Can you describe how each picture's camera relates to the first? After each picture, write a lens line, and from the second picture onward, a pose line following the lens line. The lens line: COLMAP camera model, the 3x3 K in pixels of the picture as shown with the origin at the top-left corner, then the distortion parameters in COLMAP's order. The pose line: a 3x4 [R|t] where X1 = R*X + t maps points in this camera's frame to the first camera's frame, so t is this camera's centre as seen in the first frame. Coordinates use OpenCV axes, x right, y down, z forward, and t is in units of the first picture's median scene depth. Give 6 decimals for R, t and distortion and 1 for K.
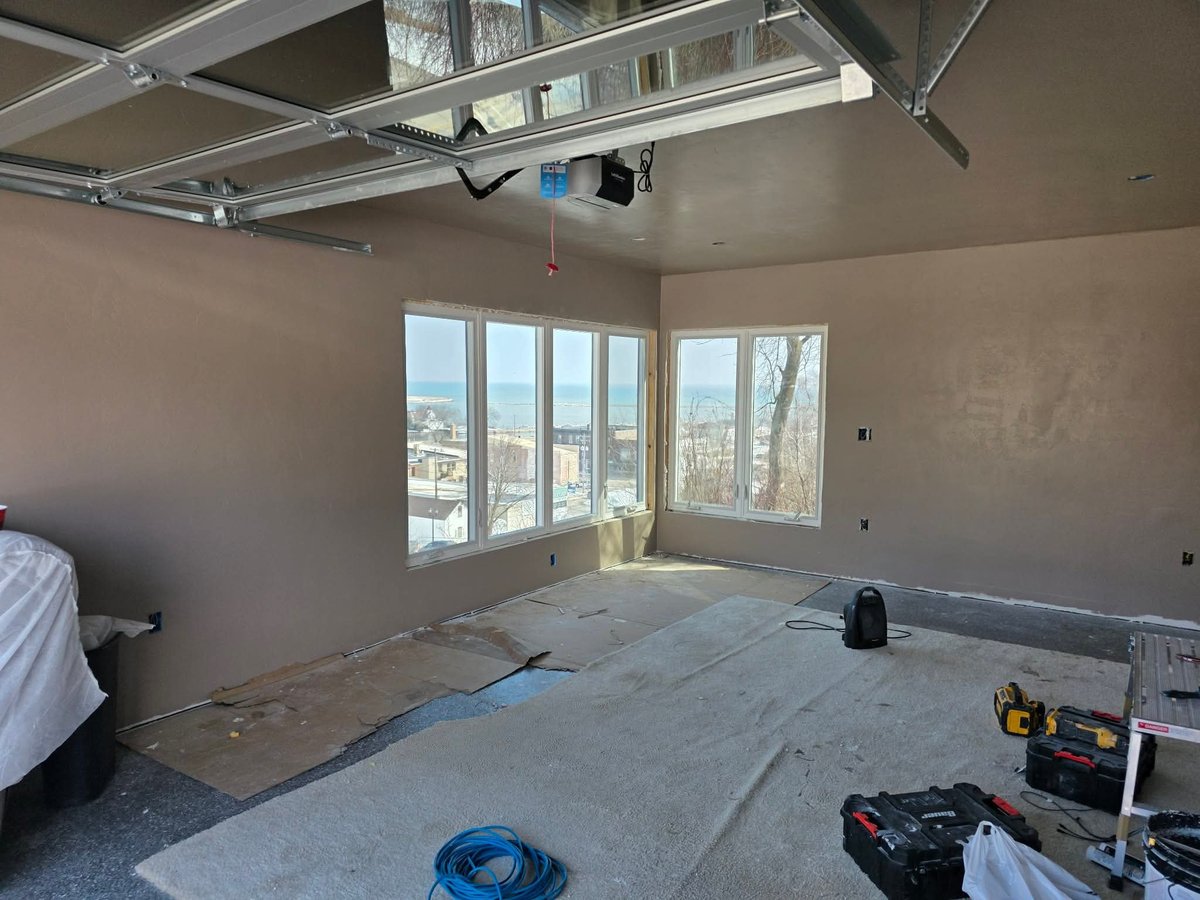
lens RADIAL K [[807.3, 0, 593.0], [0, 807.3, 450.8], [0, 0, 1]] dist [0.001521, -0.007861]
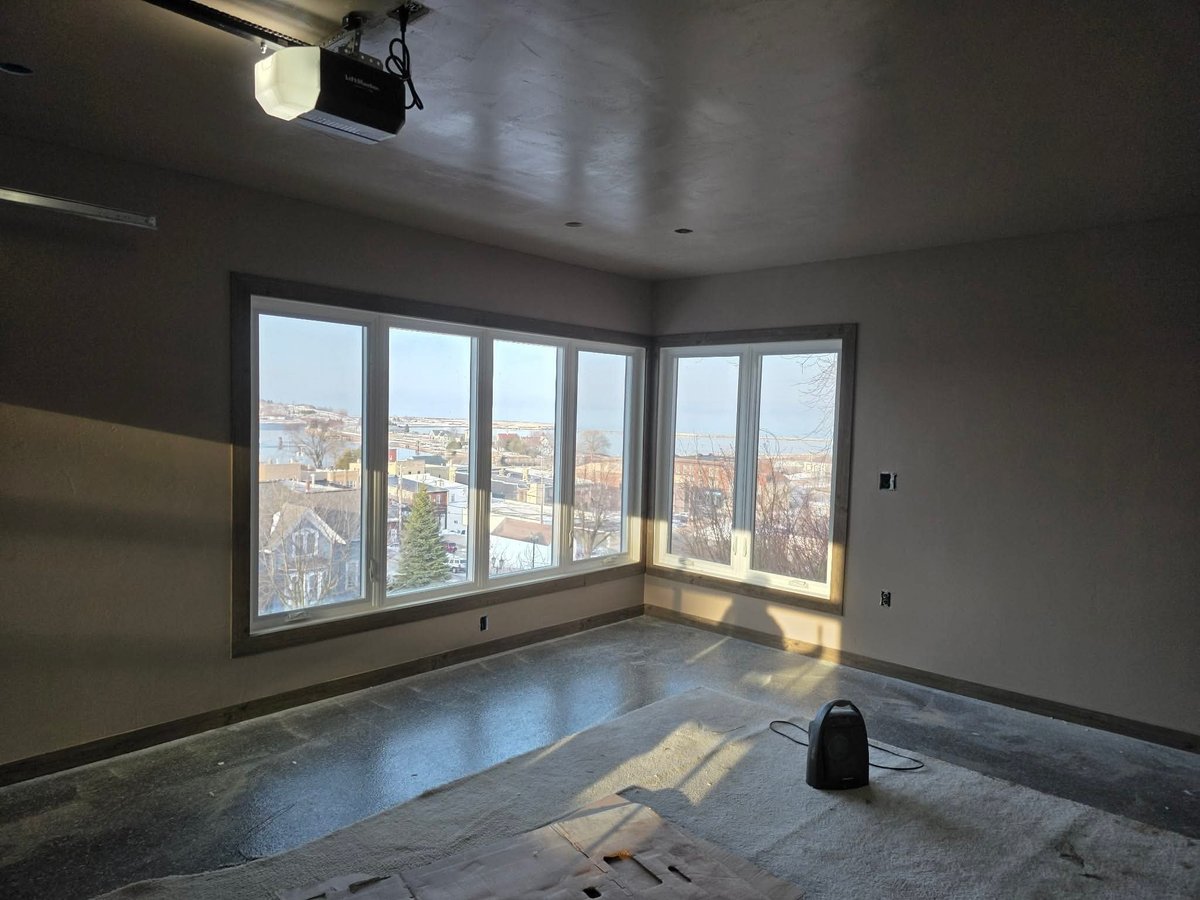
lens RADIAL K [[807.3, 0, 607.4], [0, 807.3, 451.2], [0, 0, 1]] dist [0.001521, -0.007861]
pose [[0.991878, 0.028726, -0.123907, 0.172167], [-0.033256, 0.998846, -0.034653, -0.014101], [0.122769, 0.038492, 0.991689, 0.209658]]
